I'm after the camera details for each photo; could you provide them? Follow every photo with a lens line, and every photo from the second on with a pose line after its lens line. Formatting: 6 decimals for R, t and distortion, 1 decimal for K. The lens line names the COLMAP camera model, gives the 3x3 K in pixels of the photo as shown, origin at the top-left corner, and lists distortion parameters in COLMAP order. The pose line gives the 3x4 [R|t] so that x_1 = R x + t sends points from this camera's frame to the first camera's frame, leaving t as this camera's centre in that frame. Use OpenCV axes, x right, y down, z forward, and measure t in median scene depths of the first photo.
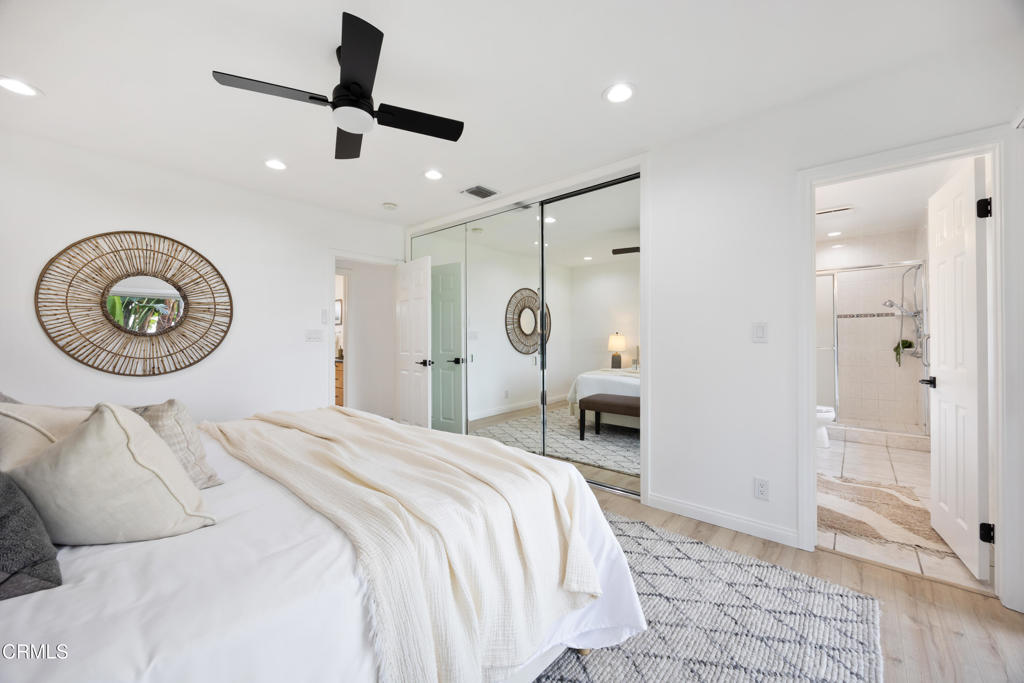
lens RADIAL K [[392.5, 0, 513.1], [0, 392.5, 341.7], [0, 0, 1]] dist [-0.002549, 0.000023]
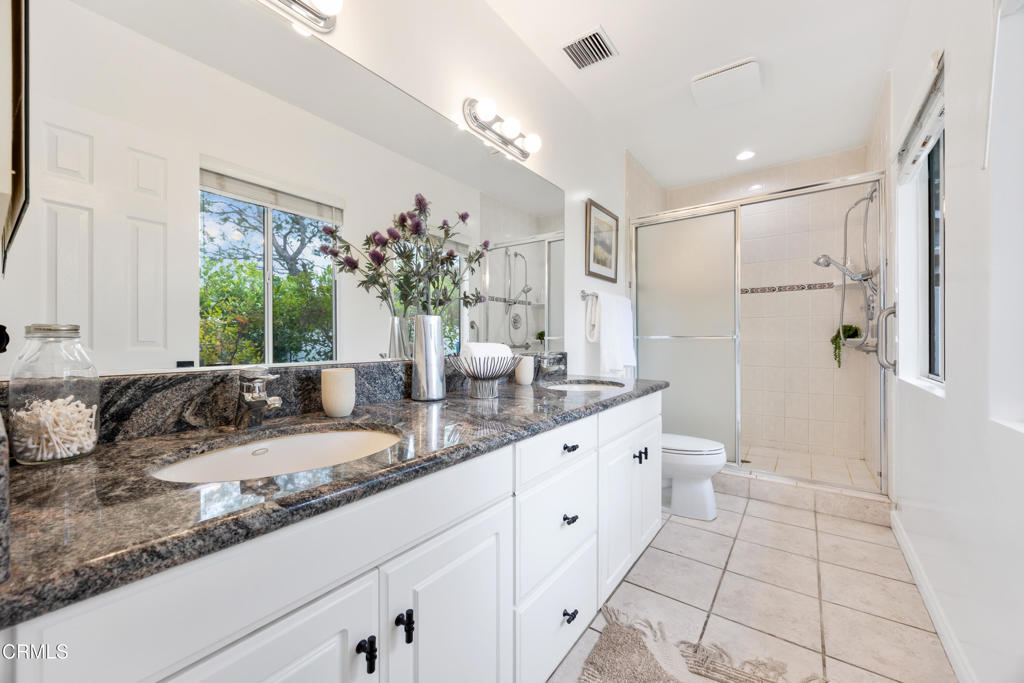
lens RADIAL K [[392.5, 0, 512.2], [0, 392.5, 341.3], [0, 0, 1]] dist [-0.002549, 0.000023]
pose [[0.996758, 0.007849, 0.080074, 0.426006], [-0.008443, 0.999939, 0.007082, 0.022131], [-0.080014, -0.007735, 0.996764, 0.428166]]
